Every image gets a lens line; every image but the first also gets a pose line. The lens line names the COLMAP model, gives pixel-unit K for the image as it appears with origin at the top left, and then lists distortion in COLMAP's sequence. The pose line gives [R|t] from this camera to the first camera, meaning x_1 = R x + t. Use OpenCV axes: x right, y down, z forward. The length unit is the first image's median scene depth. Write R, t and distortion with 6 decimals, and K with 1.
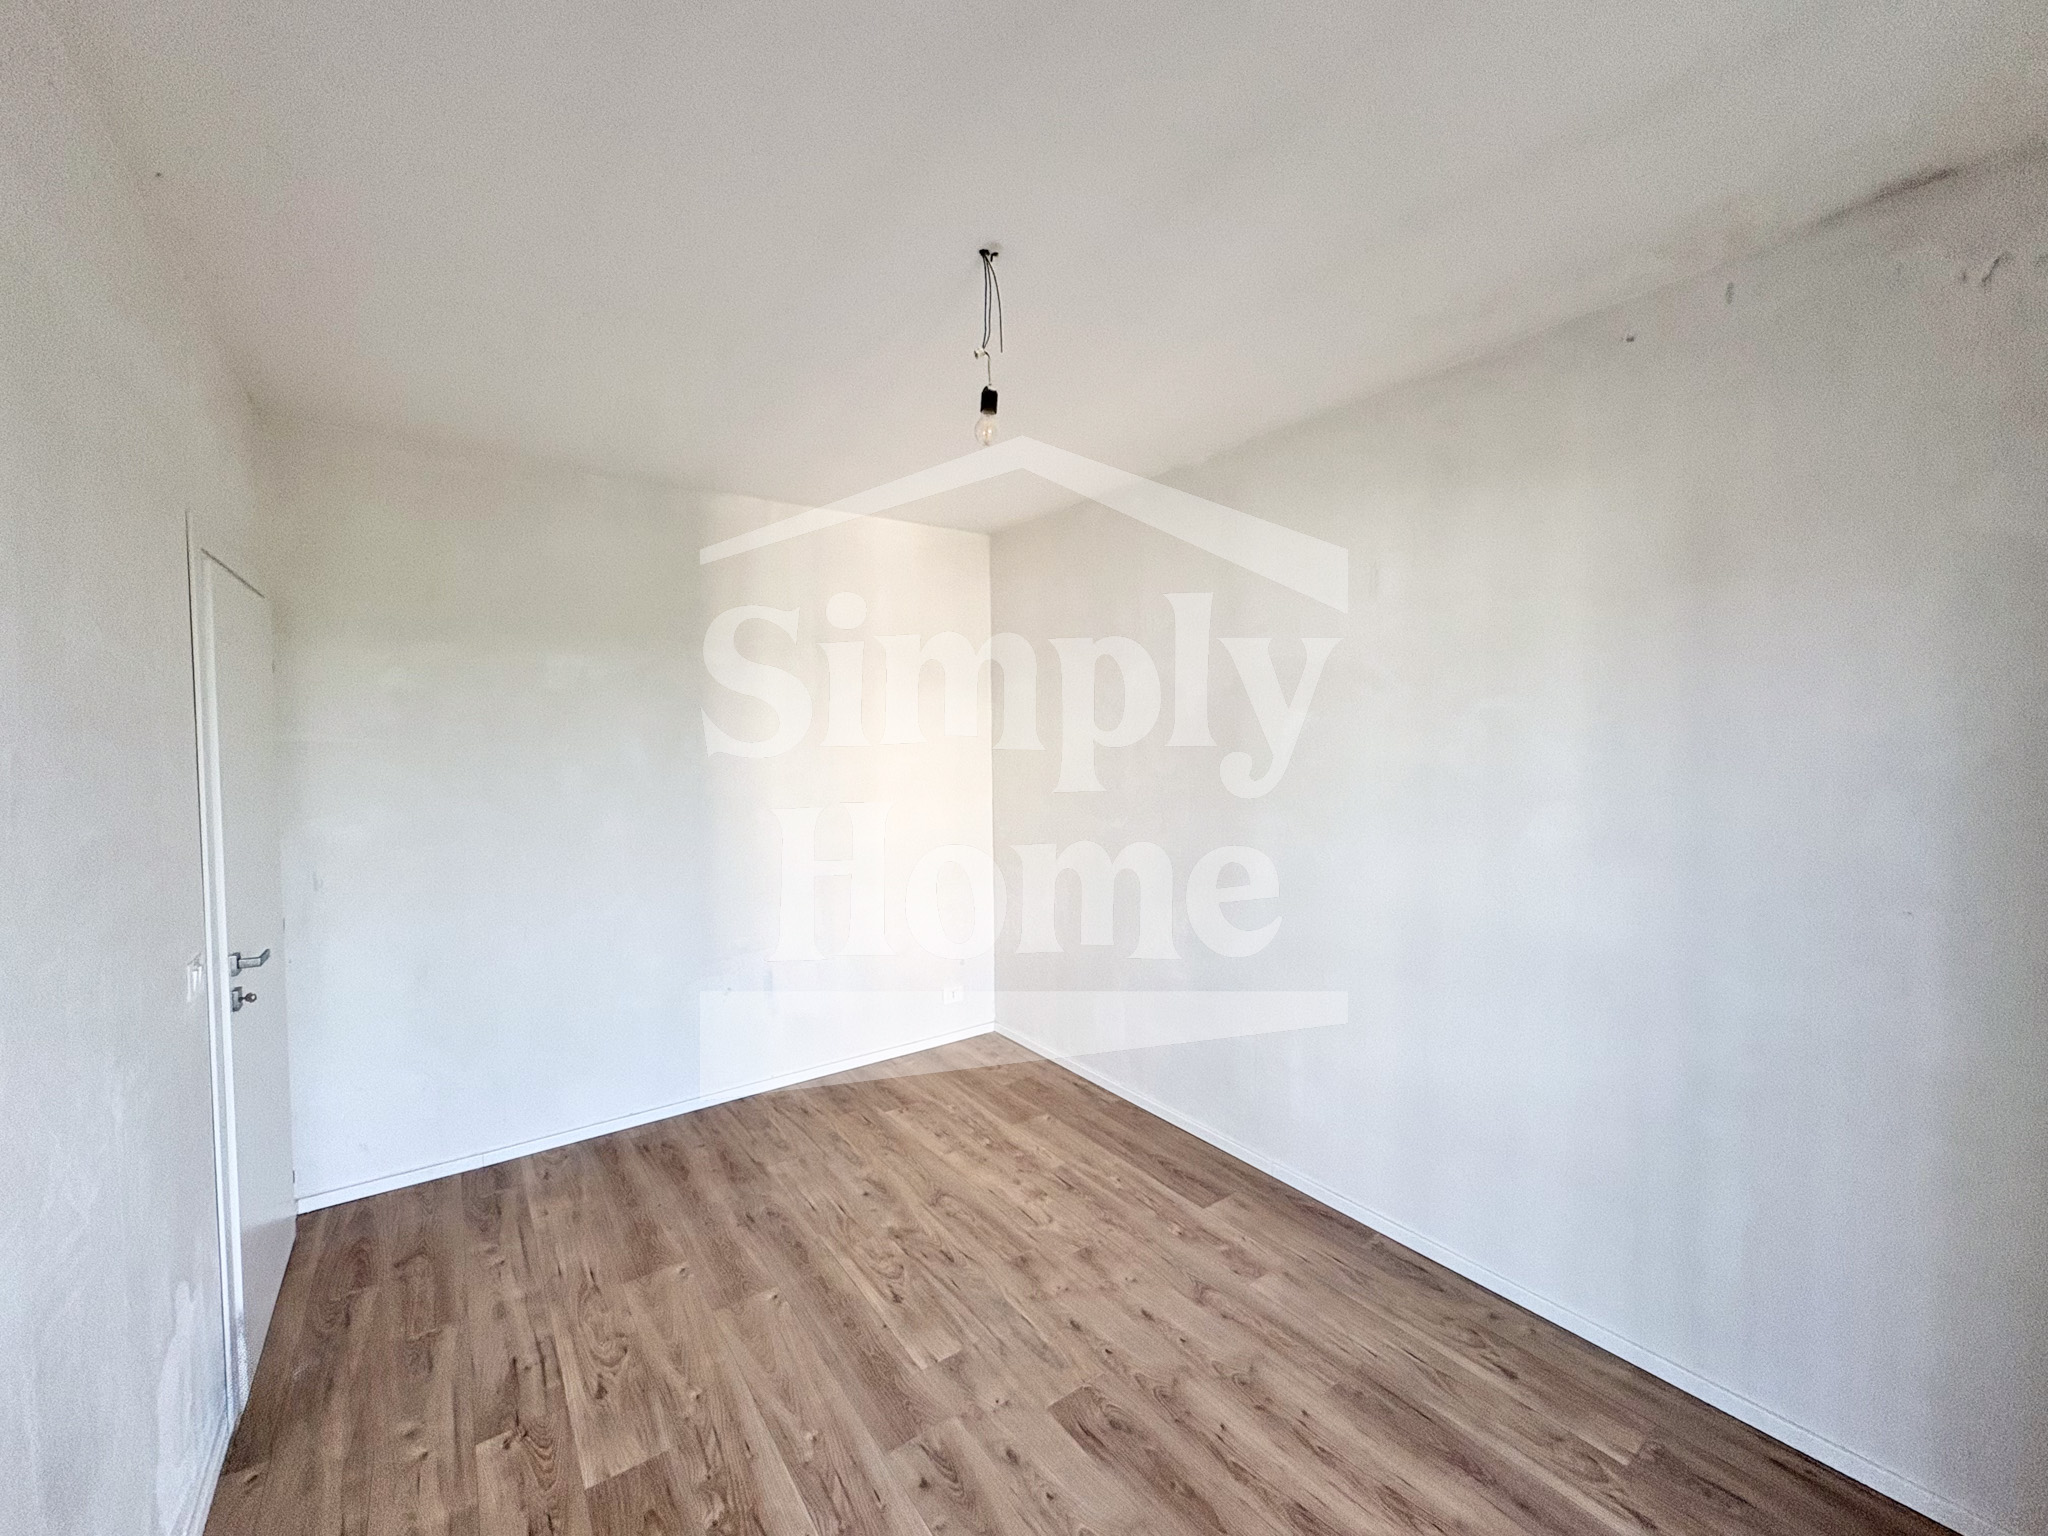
lens RADIAL K [[814.8, 0, 1026.9], [0, 814.8, 767.1], [0, 0, 1]] dist [-0.000377, -0.000042]
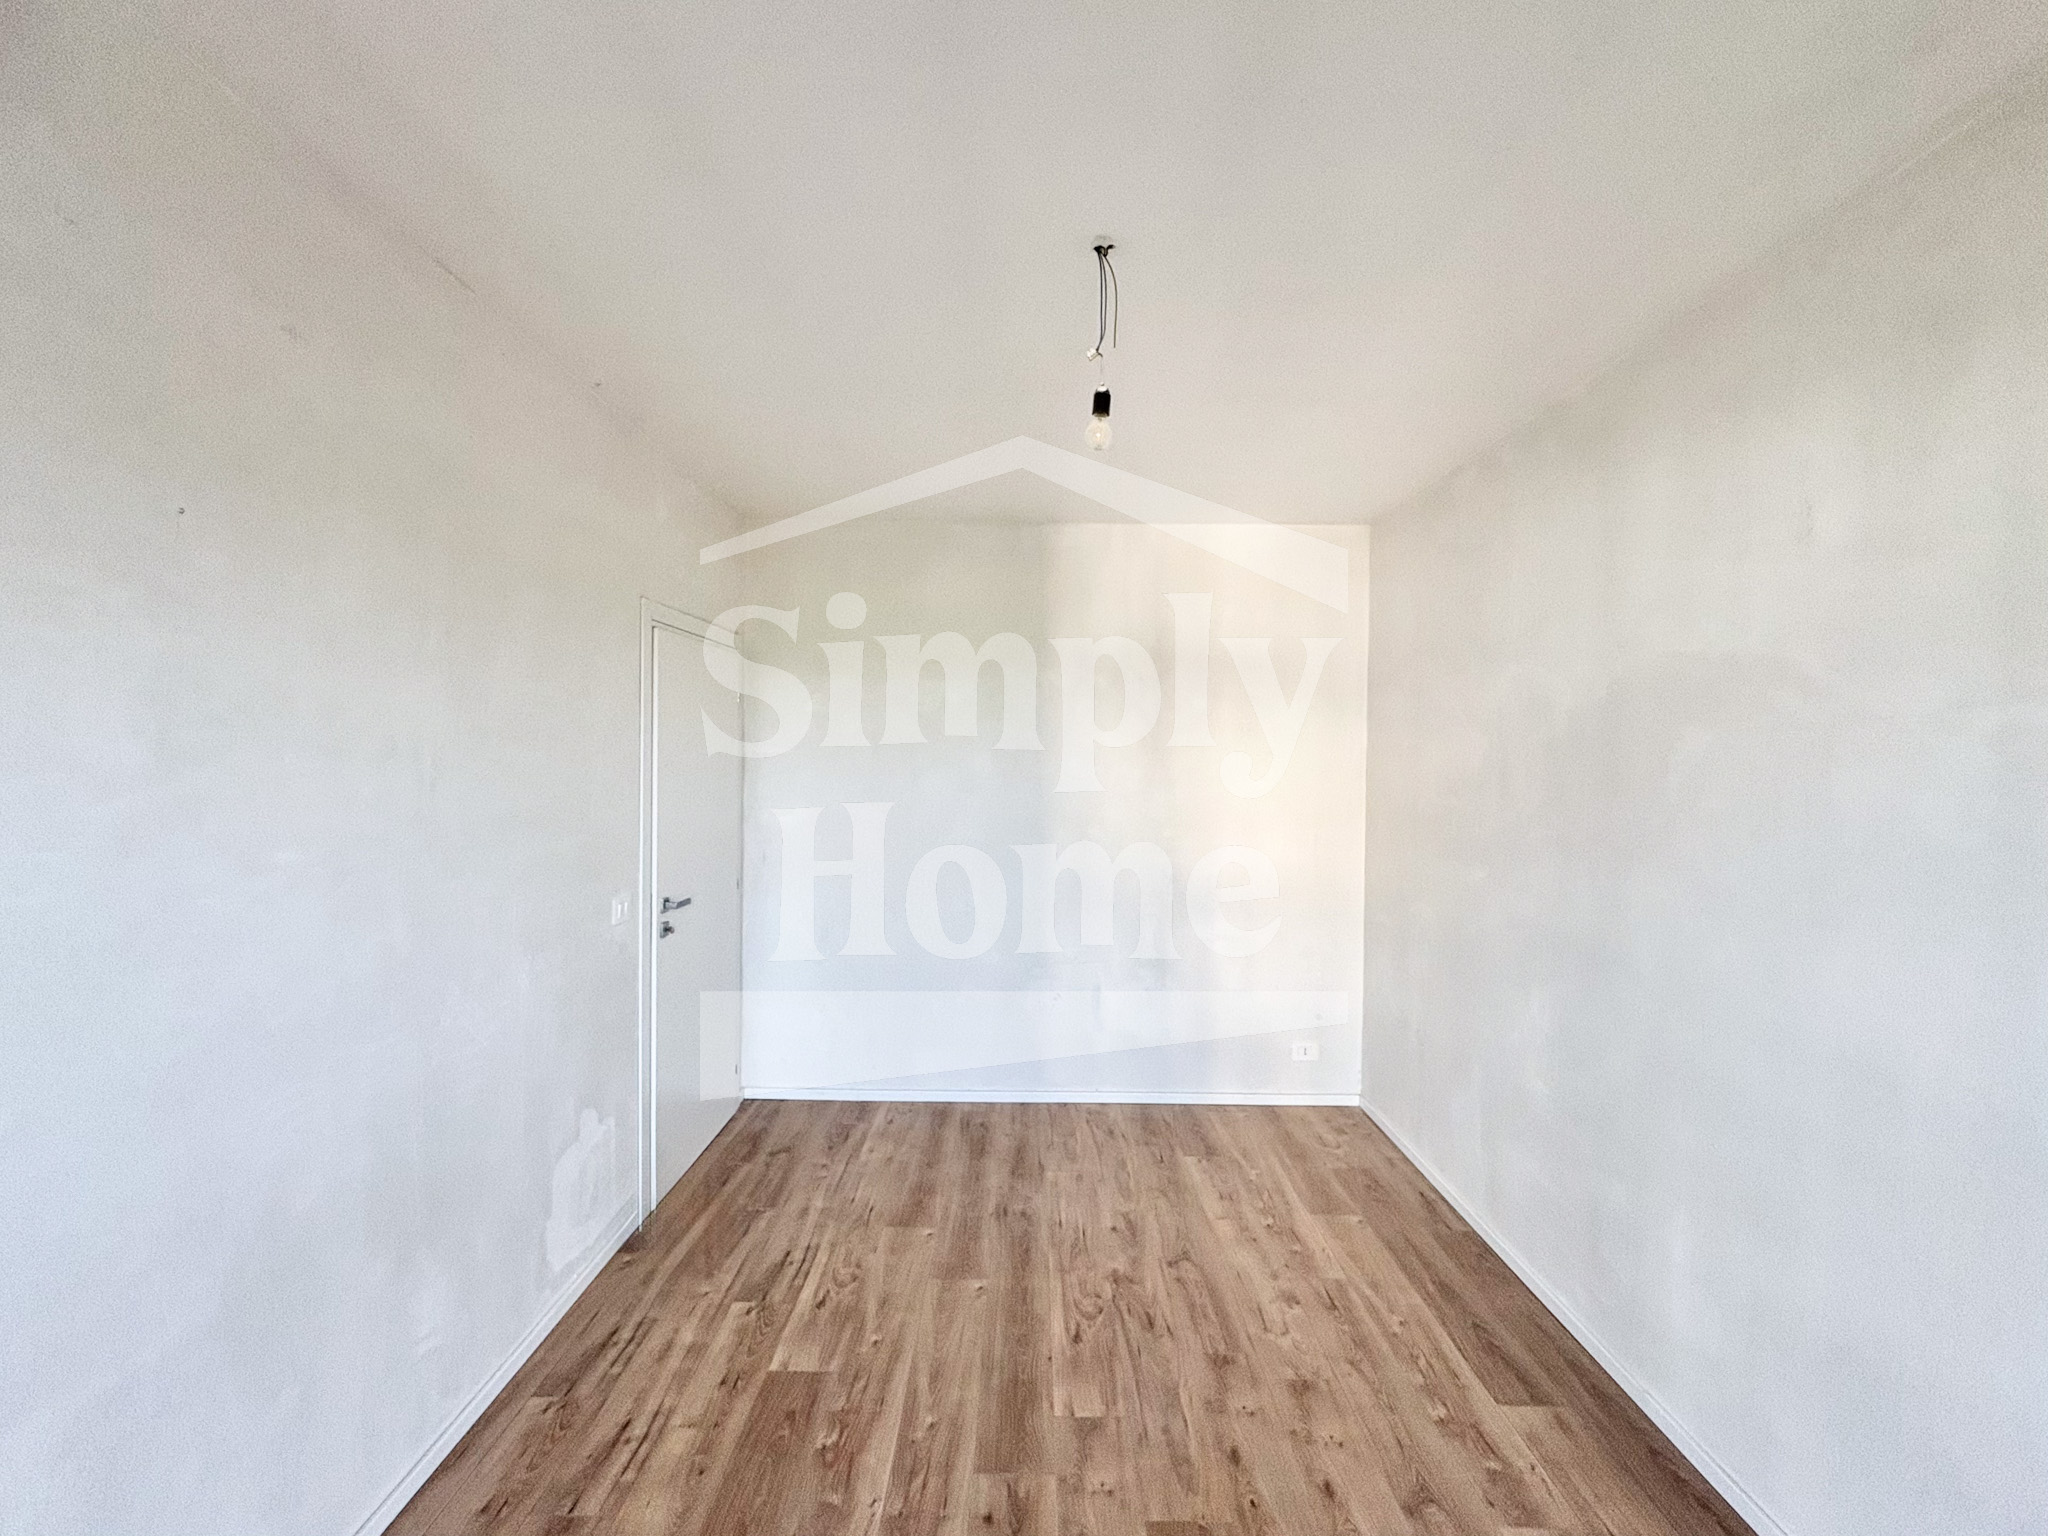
lens RADIAL K [[851.9, 0, 1024.0], [0, 851.9, 768.0], [0, 0, 1]] dist [0.000717, 0.000063]
pose [[0.805508, 0.026066, -0.592012, 0.368179], [-0.038538, 0.999221, -0.008441, -0.012011], [0.591331, 0.029614, 0.805885, 0.128271]]
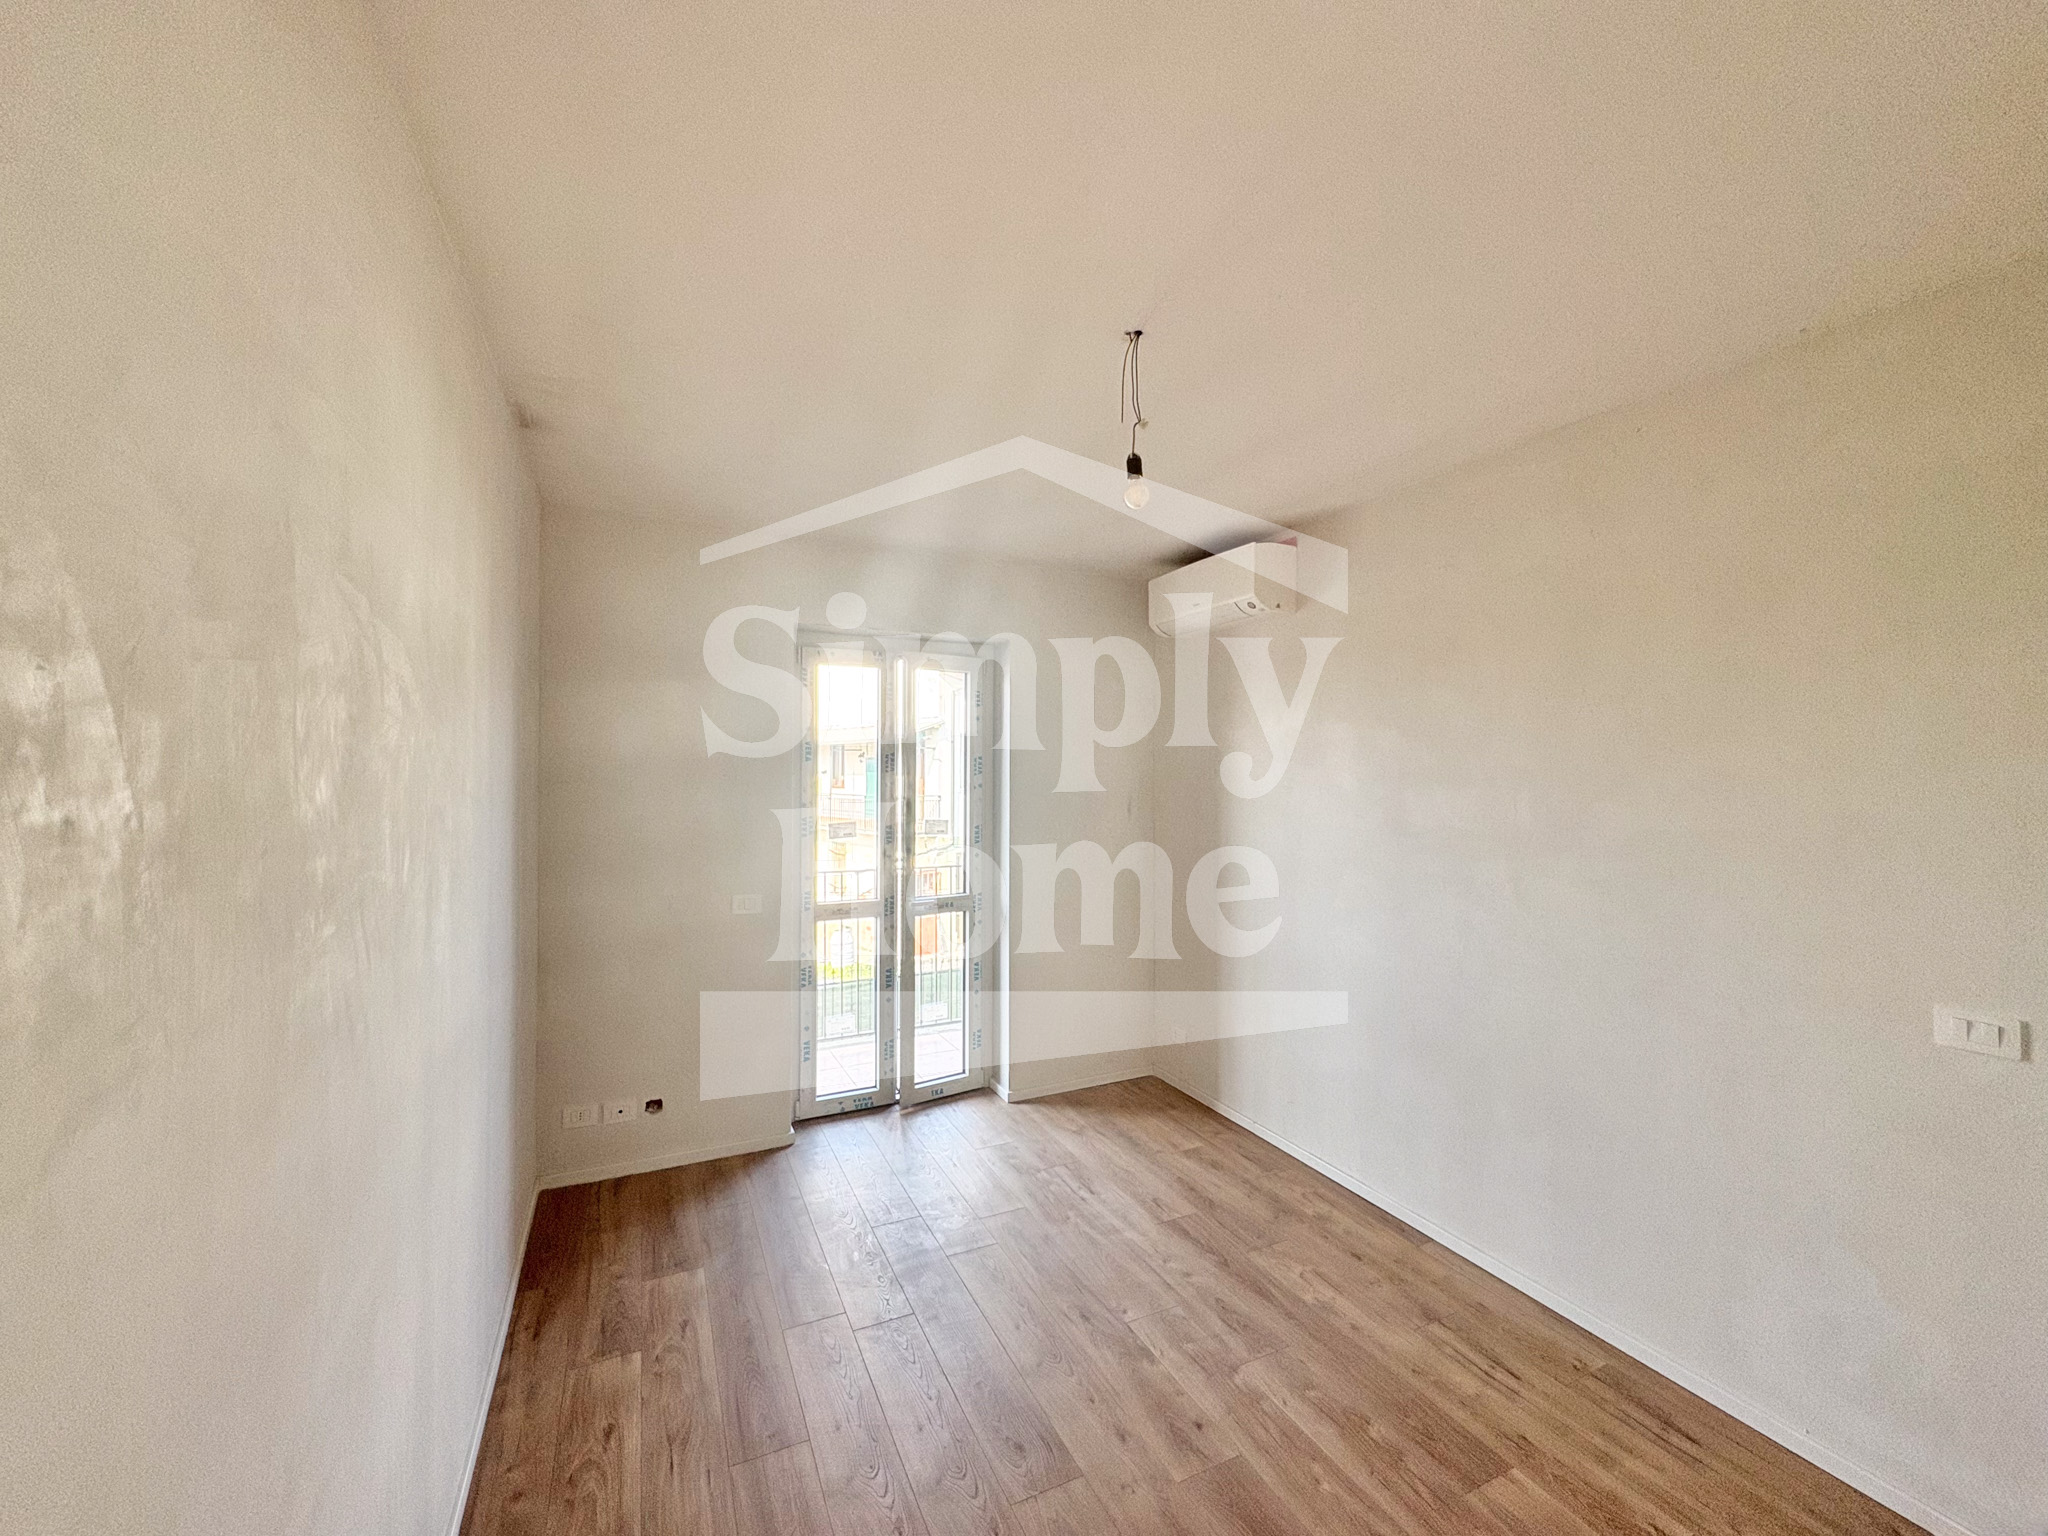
lens RADIAL K [[814.8, 0, 1026.9], [0, 814.8, 767.1], [0, 0, 1]] dist [-0.000377, -0.000042]
pose [[-0.983273, 0.005531, 0.182056, -0.076079], [0.011222, 0.999480, 0.030243, -0.070519], [-0.181794, 0.031781, -0.982823, 1.609361]]
